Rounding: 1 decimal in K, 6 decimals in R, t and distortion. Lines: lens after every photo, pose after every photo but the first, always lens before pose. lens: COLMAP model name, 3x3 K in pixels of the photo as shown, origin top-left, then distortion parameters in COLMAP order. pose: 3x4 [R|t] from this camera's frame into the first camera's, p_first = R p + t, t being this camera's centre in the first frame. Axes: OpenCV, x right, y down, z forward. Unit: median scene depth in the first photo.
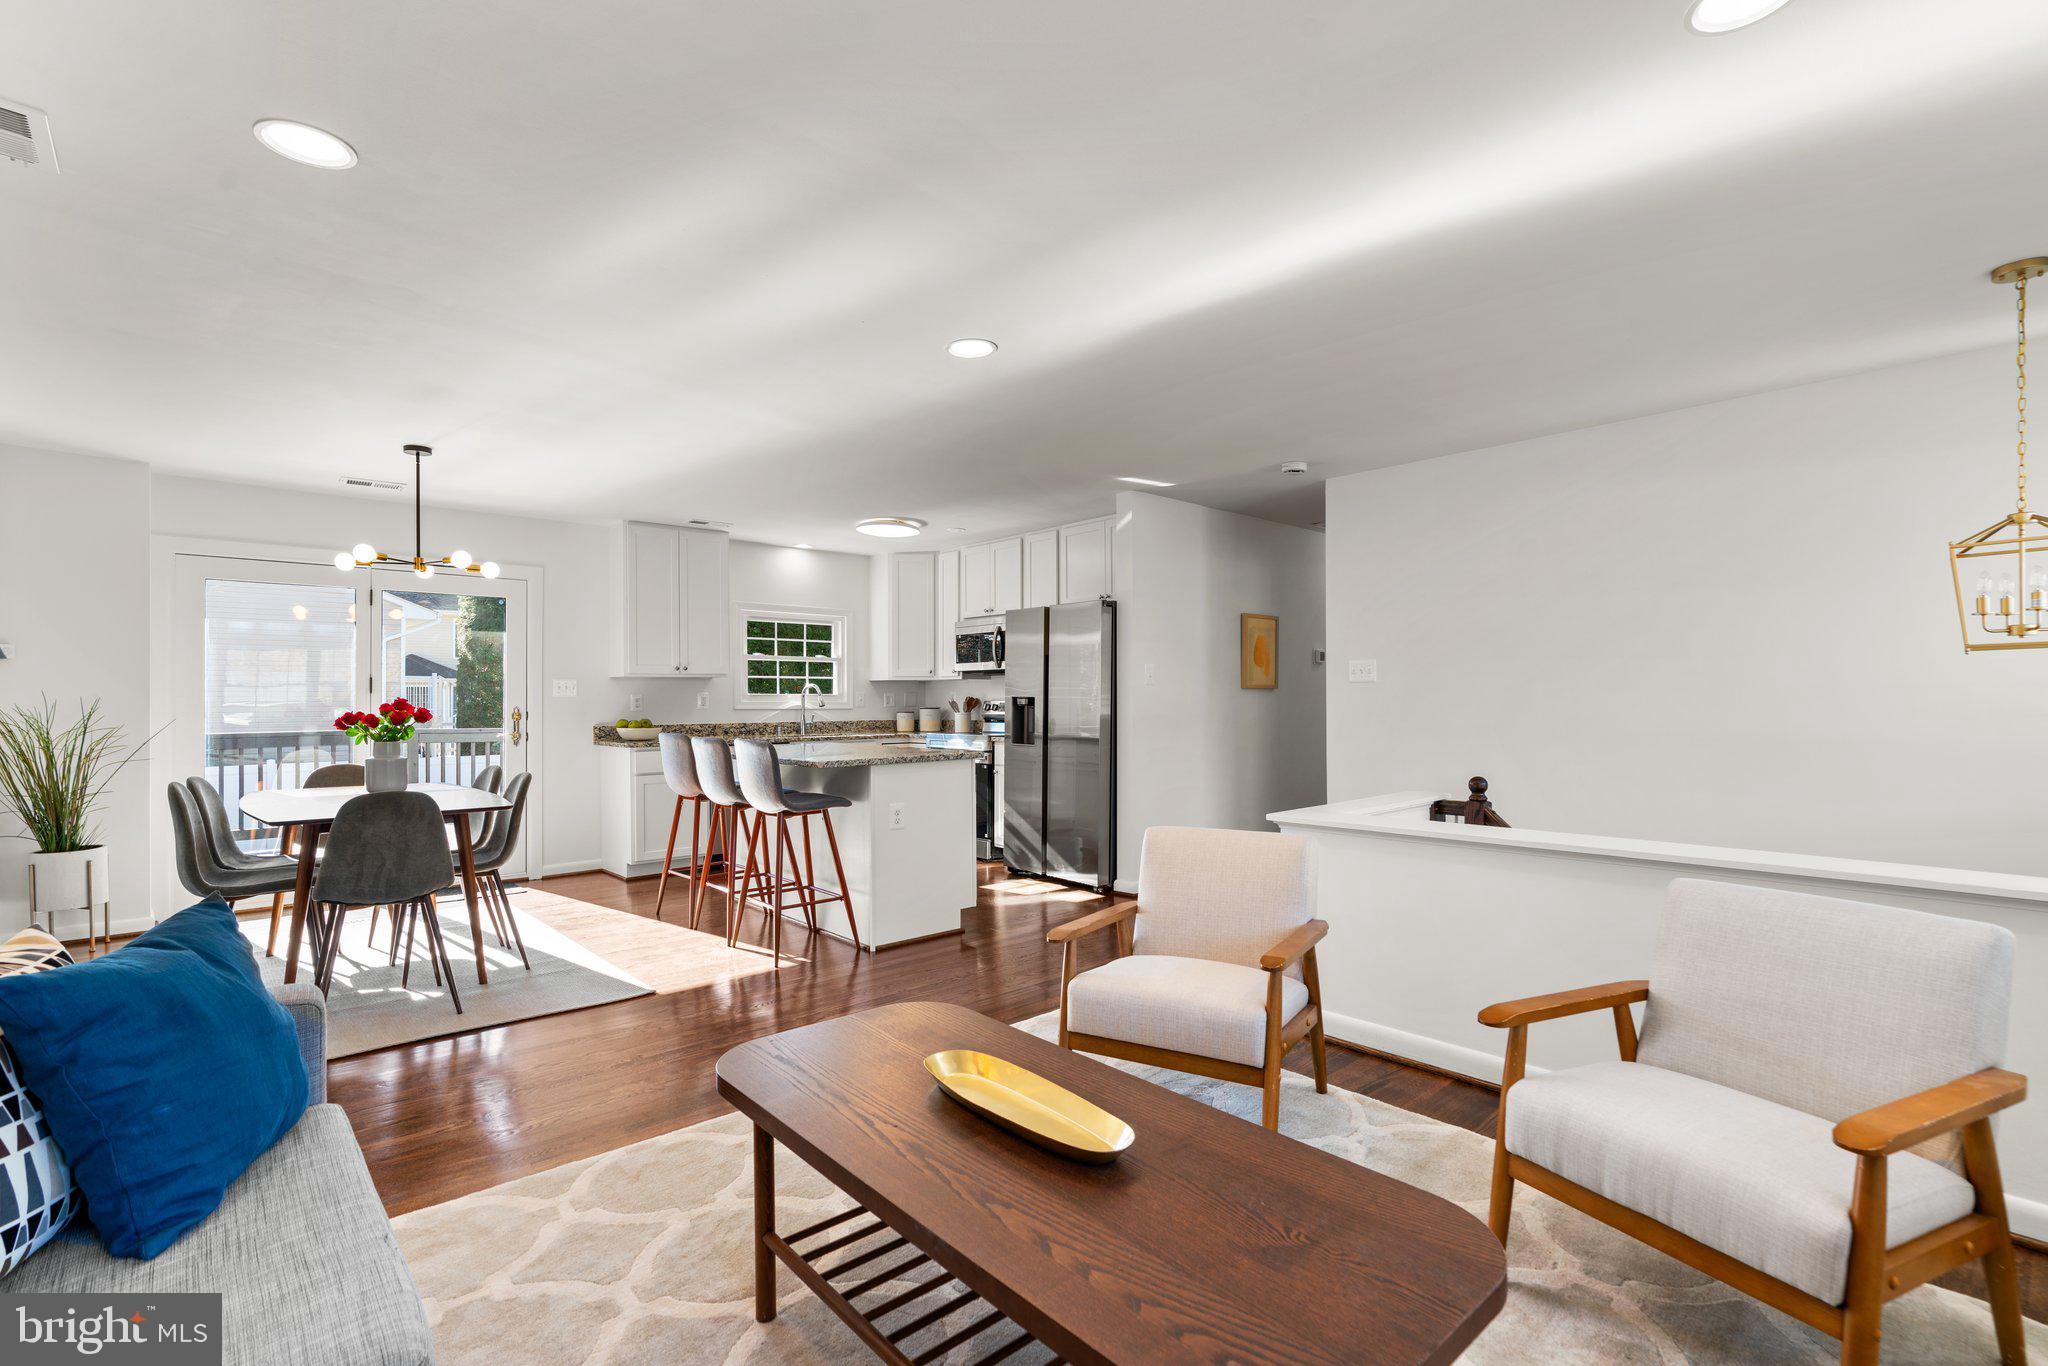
lens RADIAL K [[930.3, 0, 1027.1], [0, 930.3, 697.6], [0, 0, 1]] dist [0.000882, 0.000162]
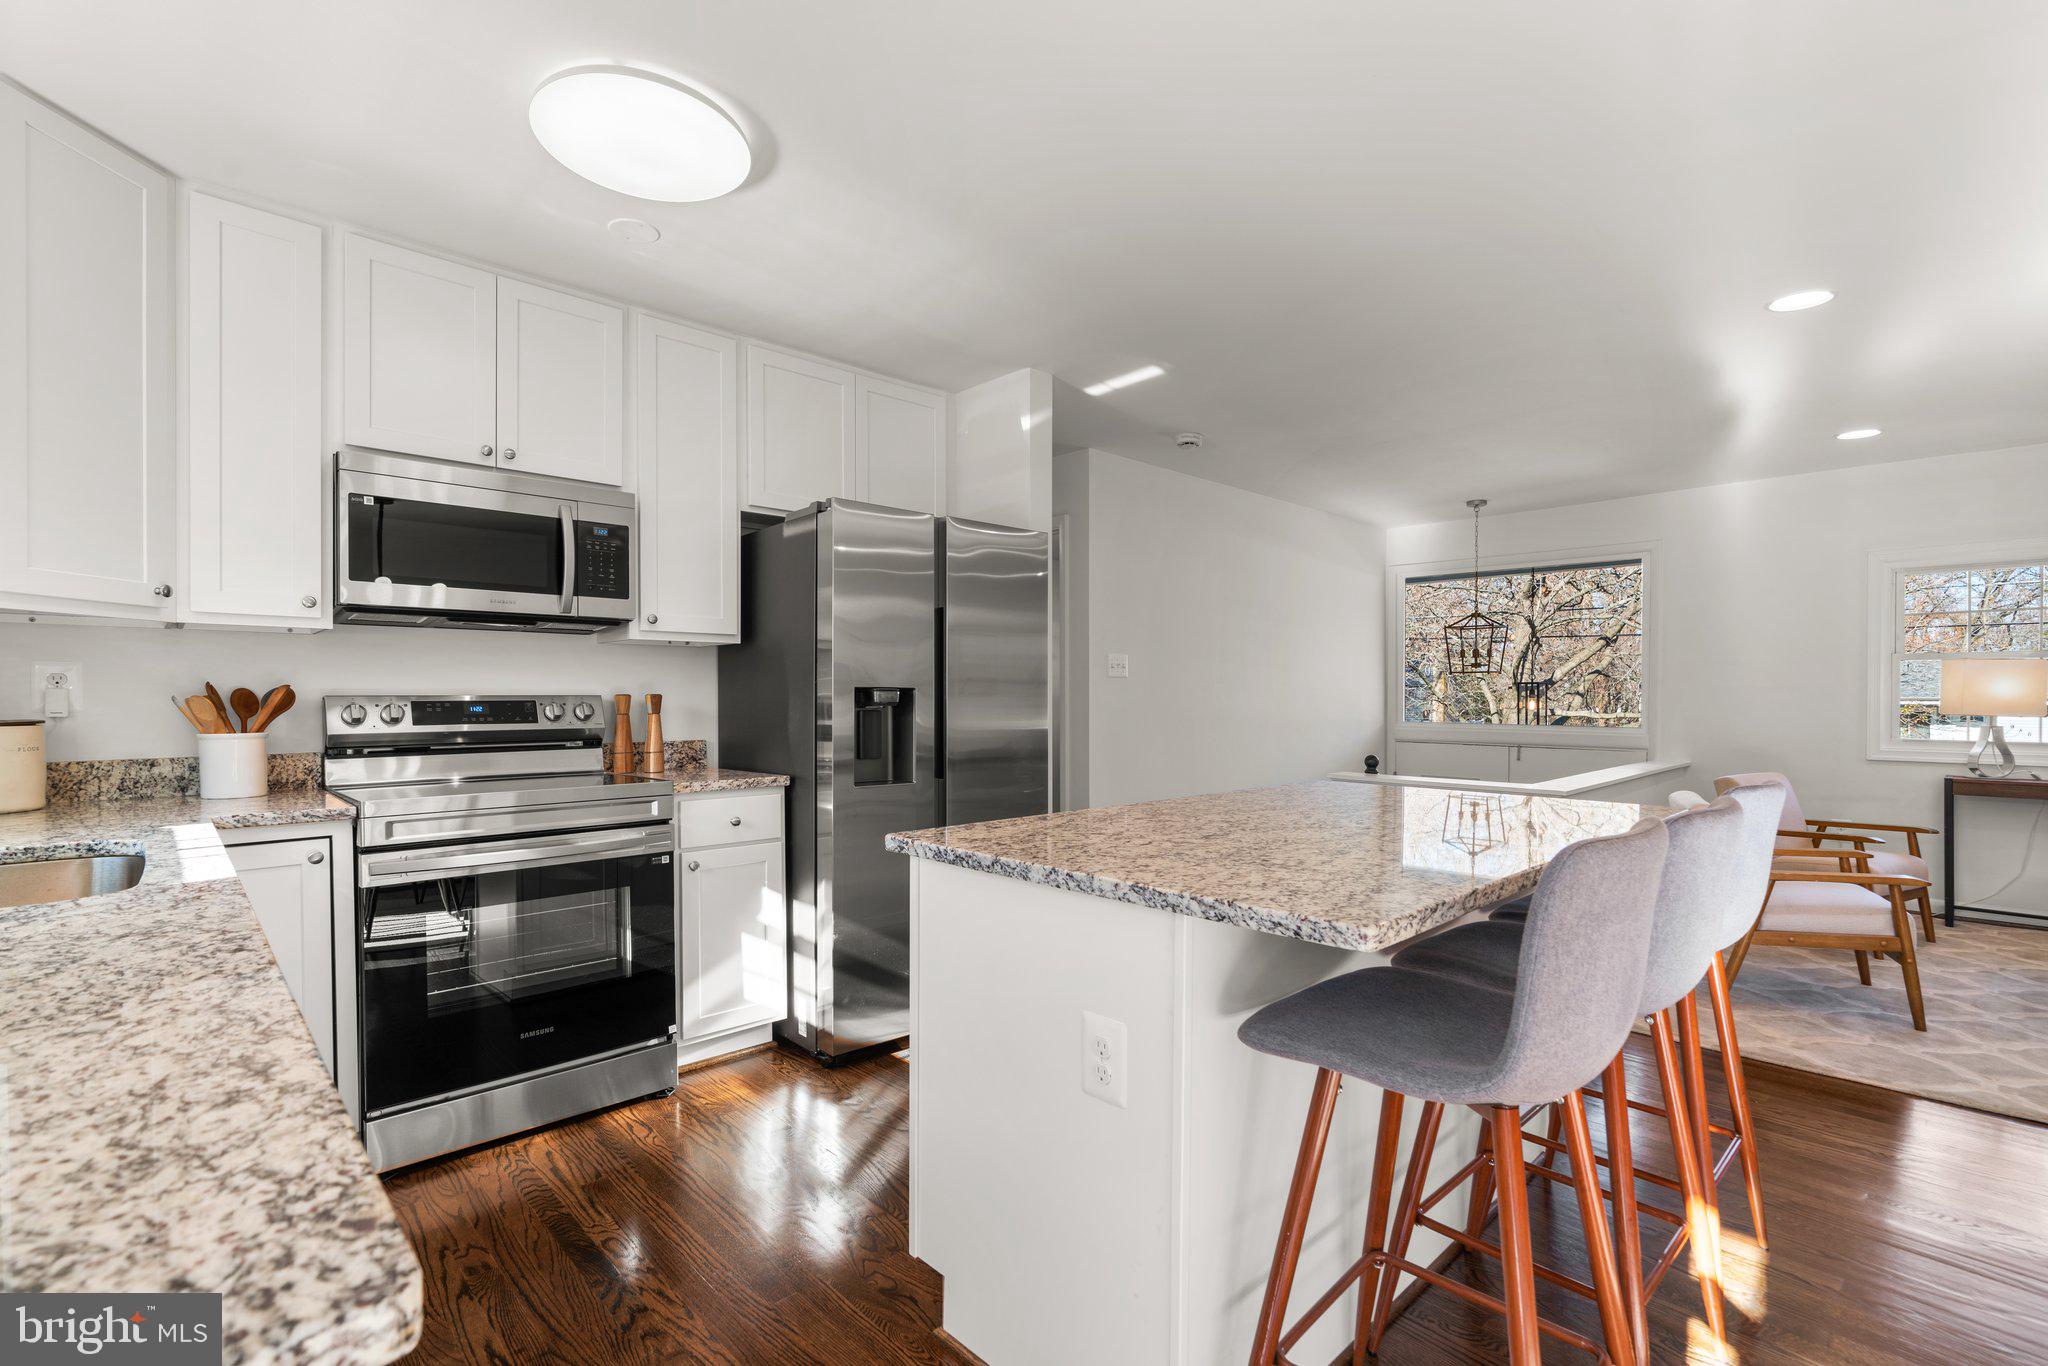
lens RADIAL K [[930.3, 0, 1027.1], [0, 930.3, 697.6], [0, 0, 1]] dist [0.000882, 0.000162]
pose [[-0.010783, 0.005810, 0.999925, -0.415623], [-0.001195, 0.999982, -0.005823, 0.006438], [-0.999941, -0.001258, -0.010776, 0.785964]]
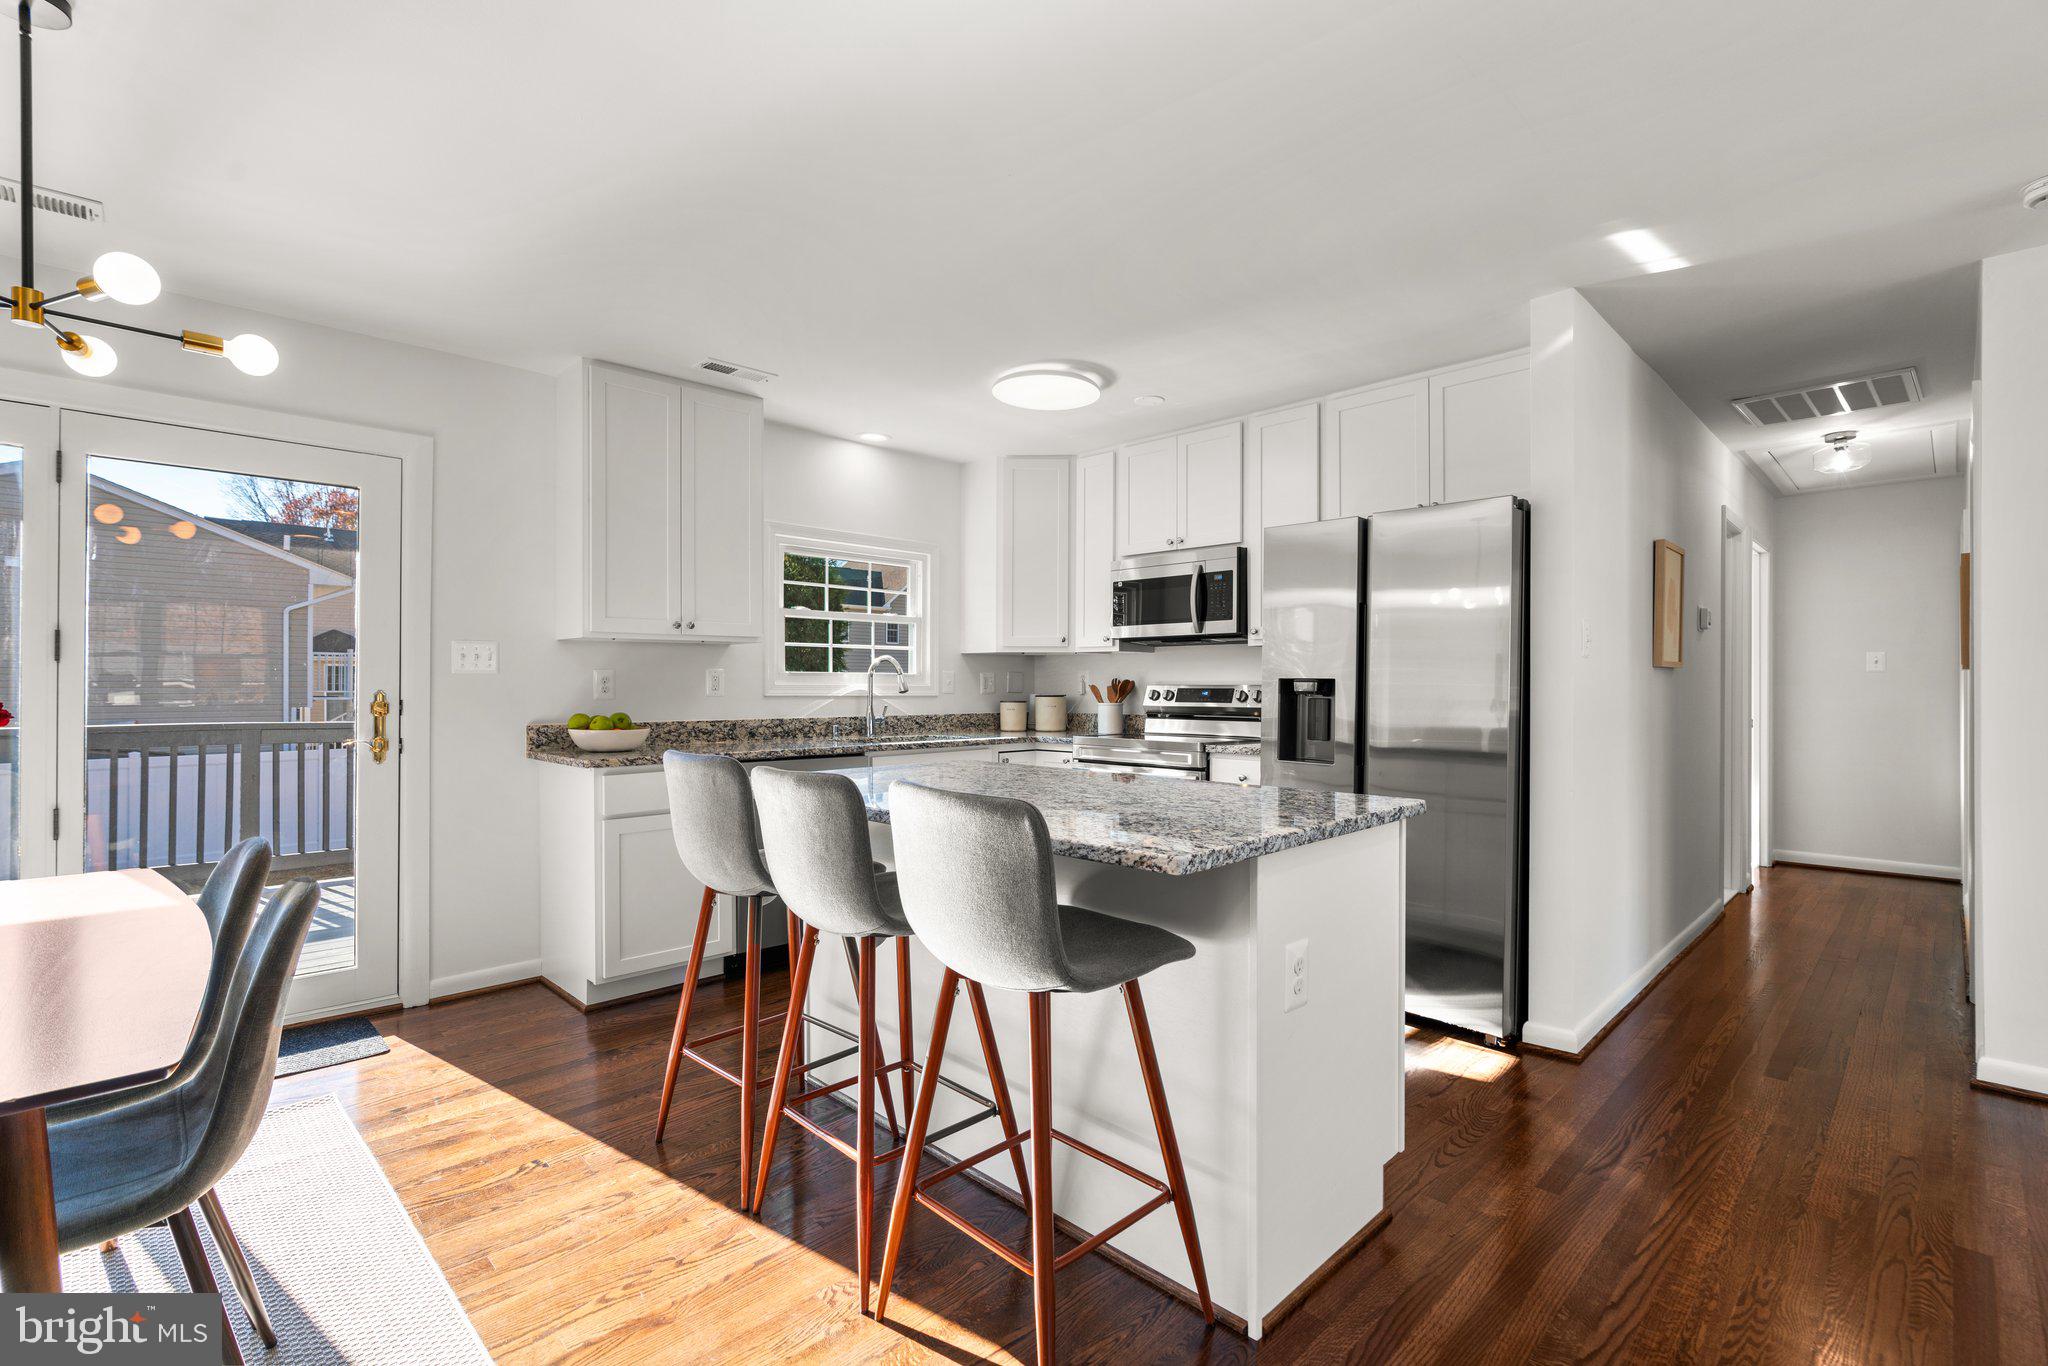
lens RADIAL K [[926.5, 0, 1033.1], [0, 926.5, 688.4], [0, 0, 1]] dist [-0.003198, -0.000158]
pose [[0.998632, 0.005981, 0.051943, -0.168140], [-0.006323, 0.999959, 0.006424, 0.002186], [-0.051902, -0.006744, 0.998629, 0.377232]]
